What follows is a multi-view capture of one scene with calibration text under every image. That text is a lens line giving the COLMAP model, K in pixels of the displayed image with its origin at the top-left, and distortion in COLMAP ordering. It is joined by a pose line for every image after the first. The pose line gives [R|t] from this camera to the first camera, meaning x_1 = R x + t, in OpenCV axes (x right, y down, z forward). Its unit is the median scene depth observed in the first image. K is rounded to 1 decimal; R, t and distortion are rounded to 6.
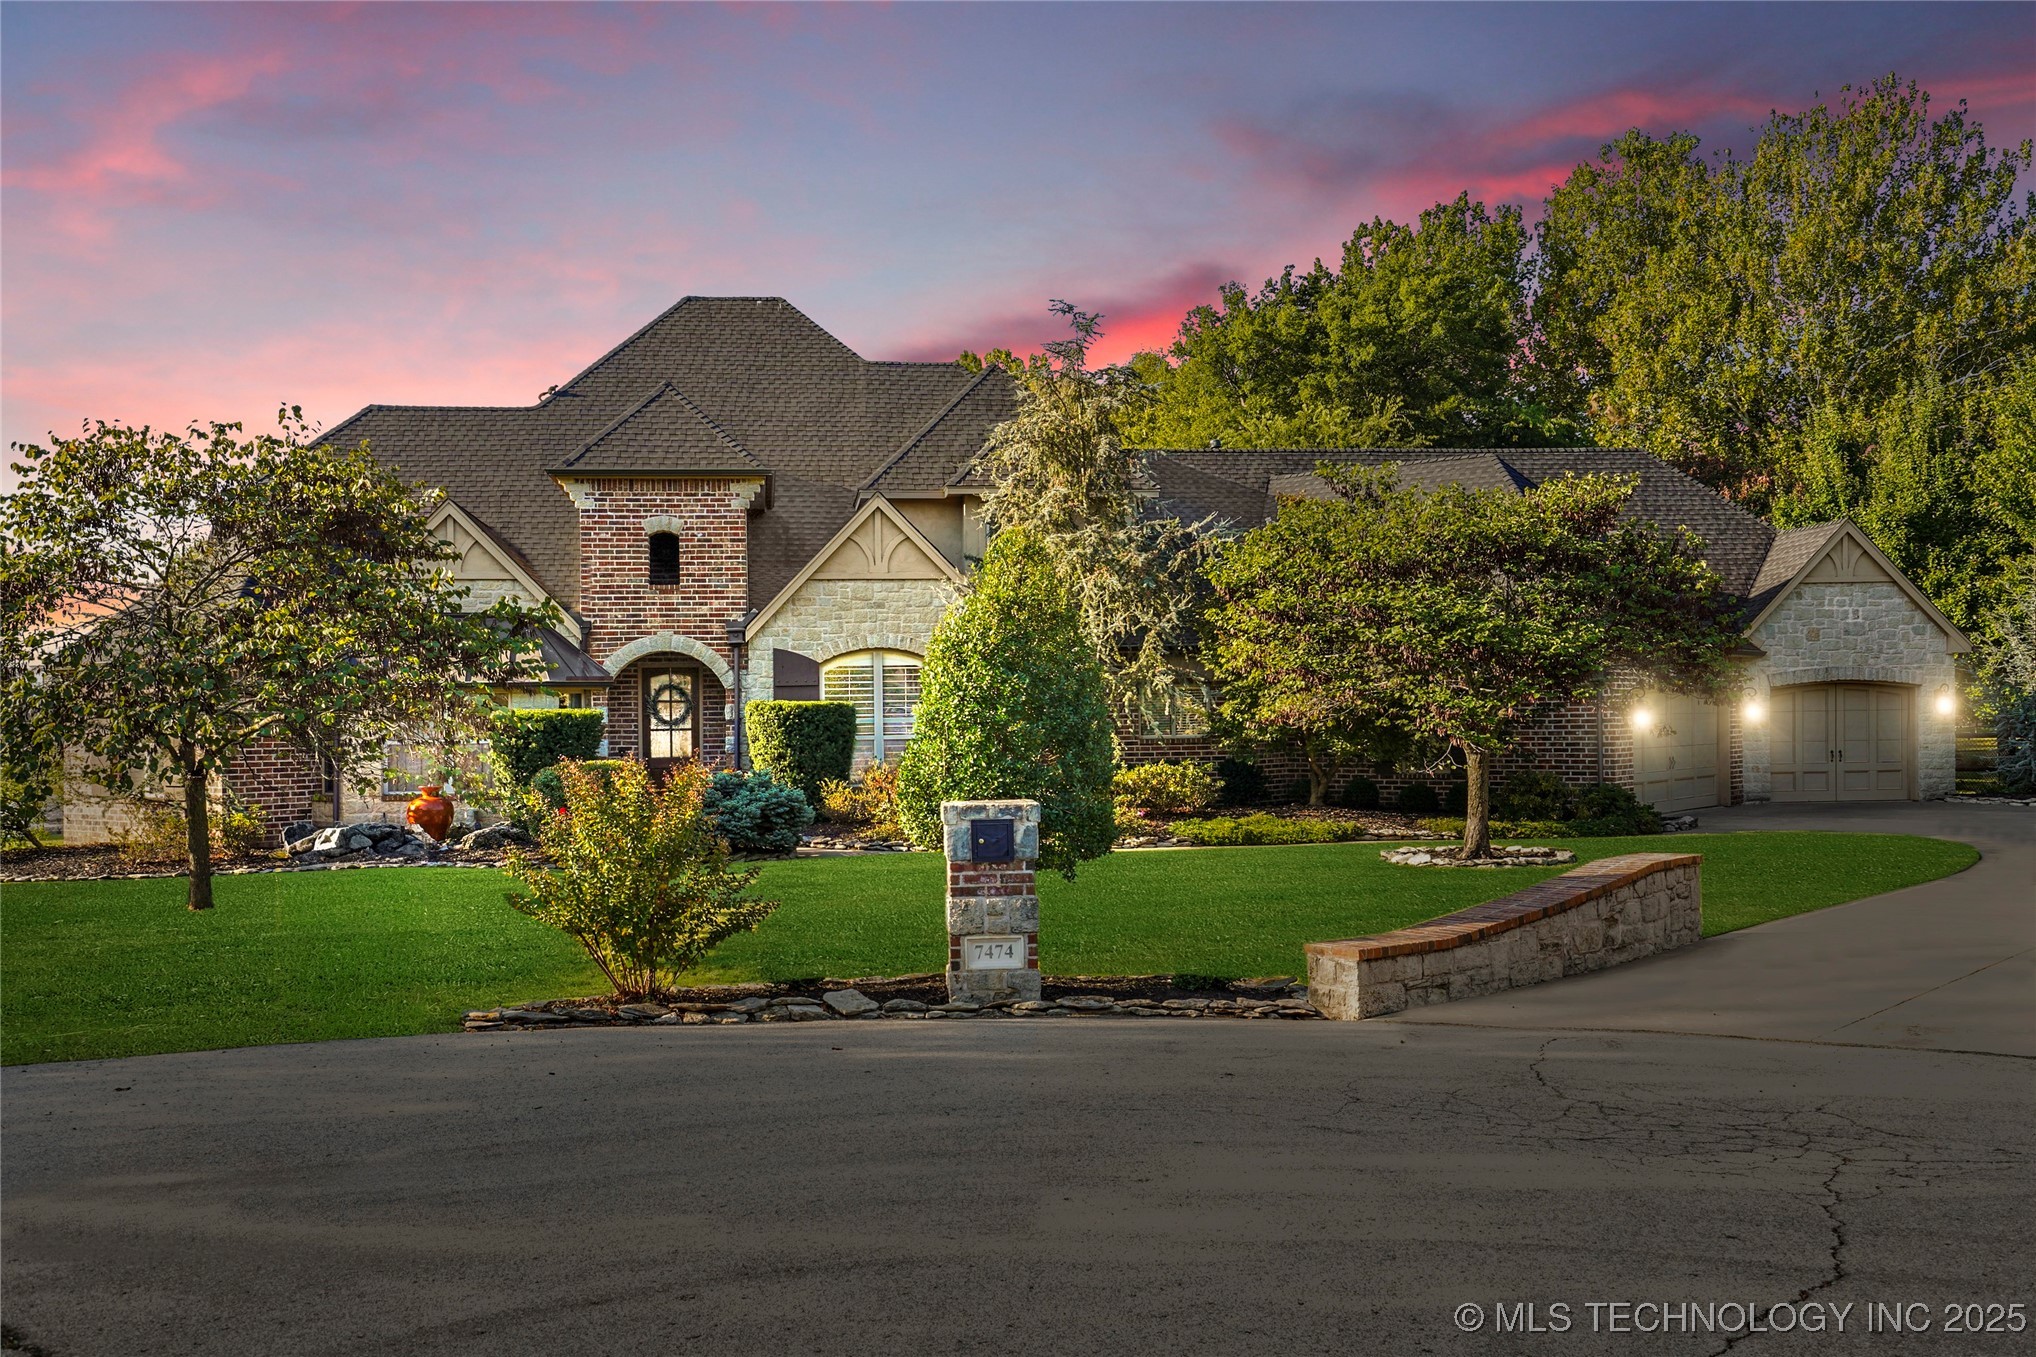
lens RADIAL K [[1894.2, 0, 1006.4], [0, 1894.2, 686.4], [0, 0, 1]] dist [0.105674, 0.000000]
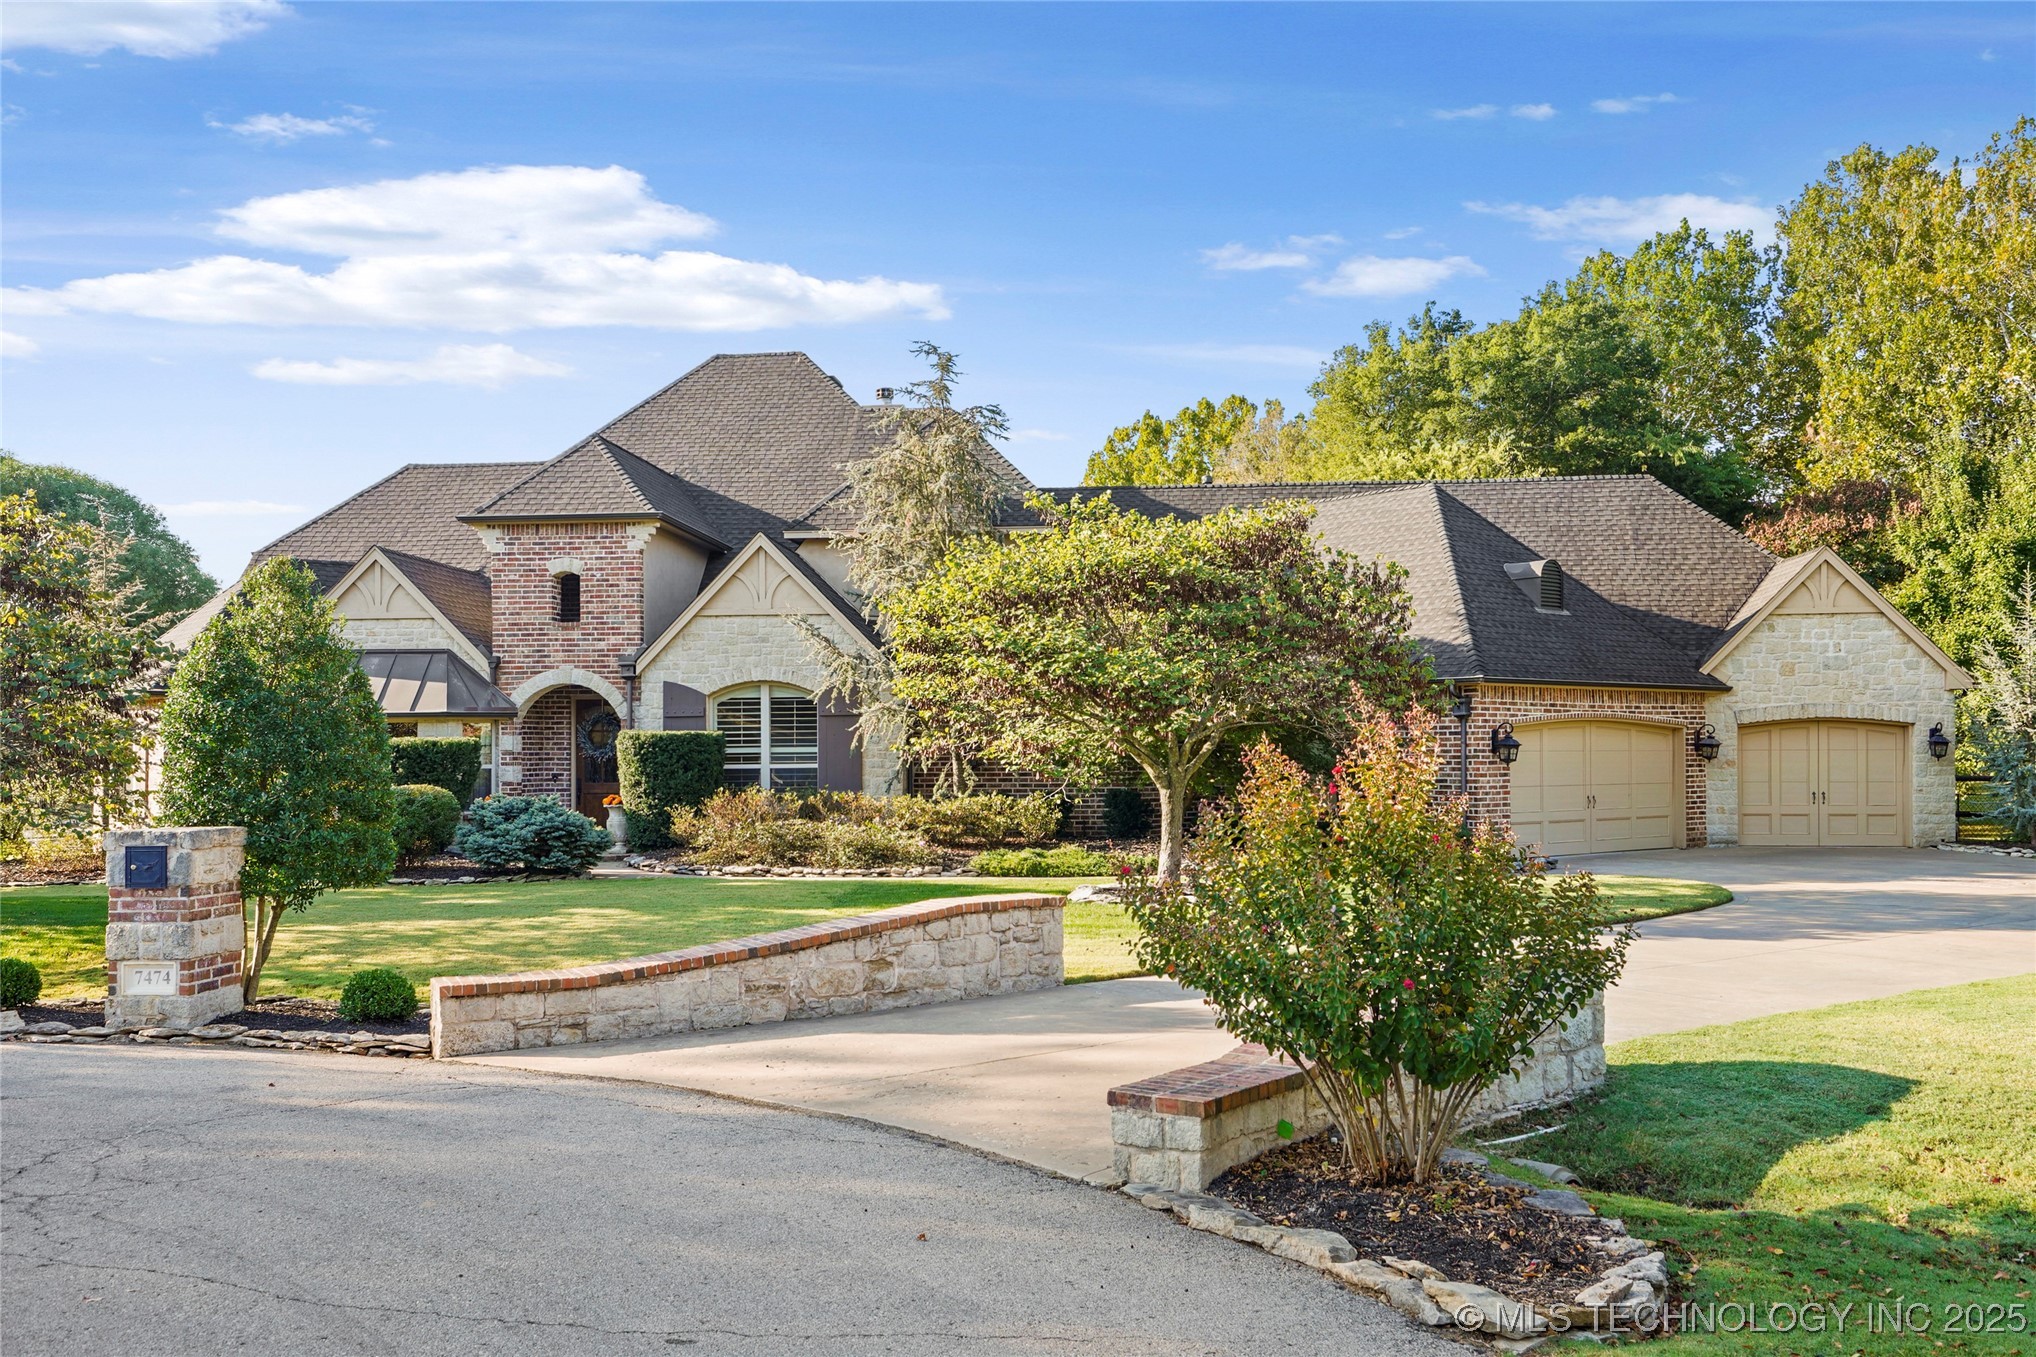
lens RADIAL K [[1775.8, 0, 1007.9], [0, 1775.8, 728.9], [0, 0, 1]] dist [0.049973, 0.025333]
pose [[0.975633, 0.007189, -0.219289, 0.281853], [-0.006135, 0.999966, 0.005489, -0.000125], [0.219322, -0.004010, 0.975644, 0.072719]]
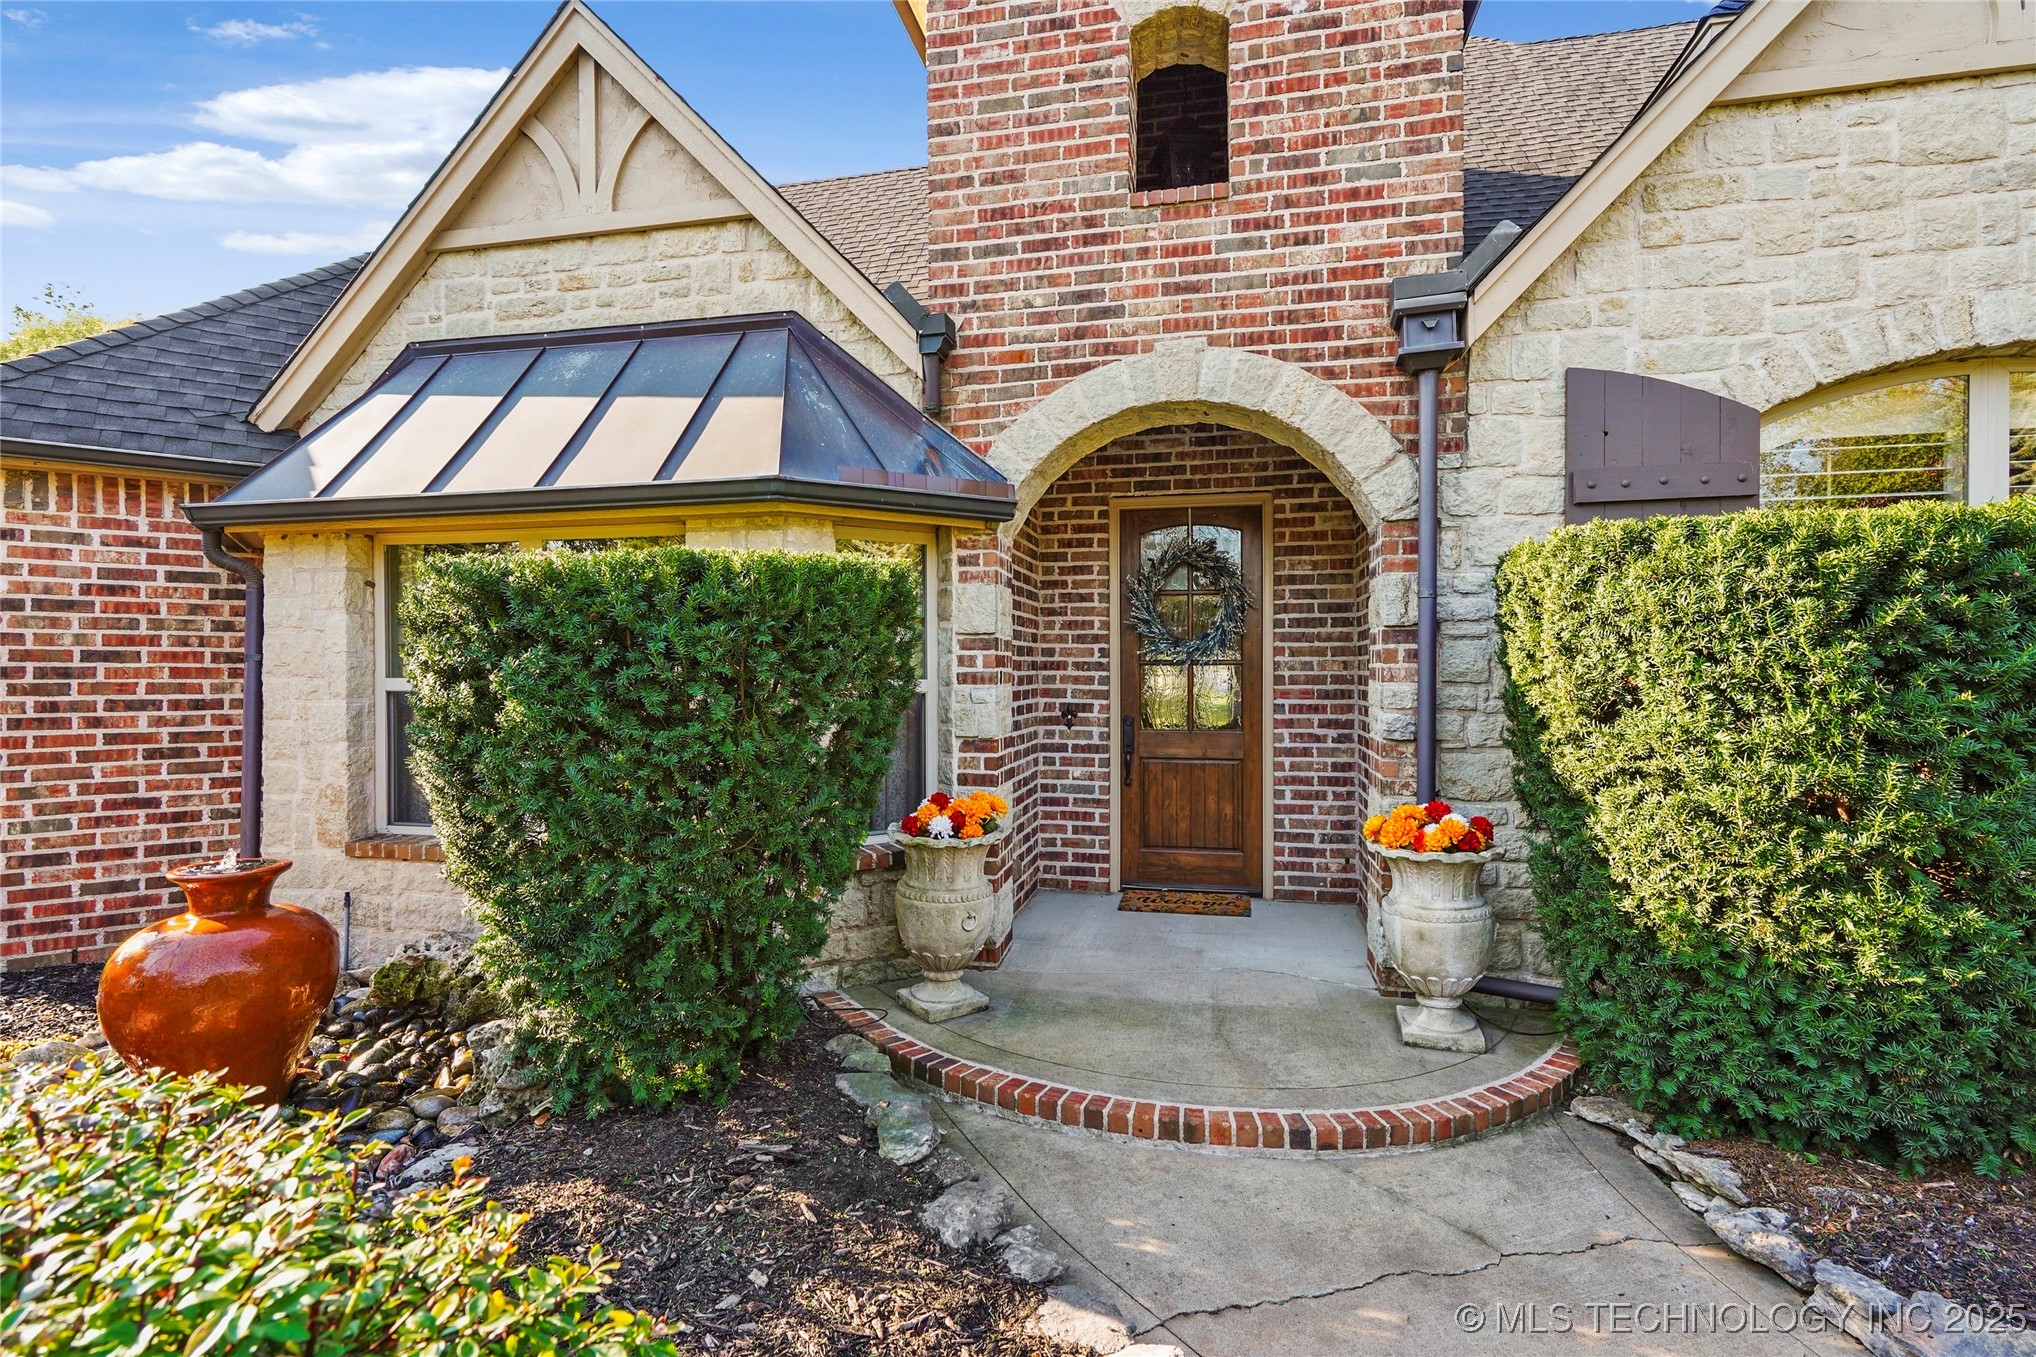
lens RADIAL K [[982.6, 0, 974.4], [0, 982.6, 649.1], [0, 0, 1]] dist [0.001779, 0.000579]
pose [[0.932239, 0.009397, -0.361721, -0.151038], [-0.009702, 0.999952, 0.000973, 0.021669], [0.361713, 0.002602, 0.932286, 0.831451]]
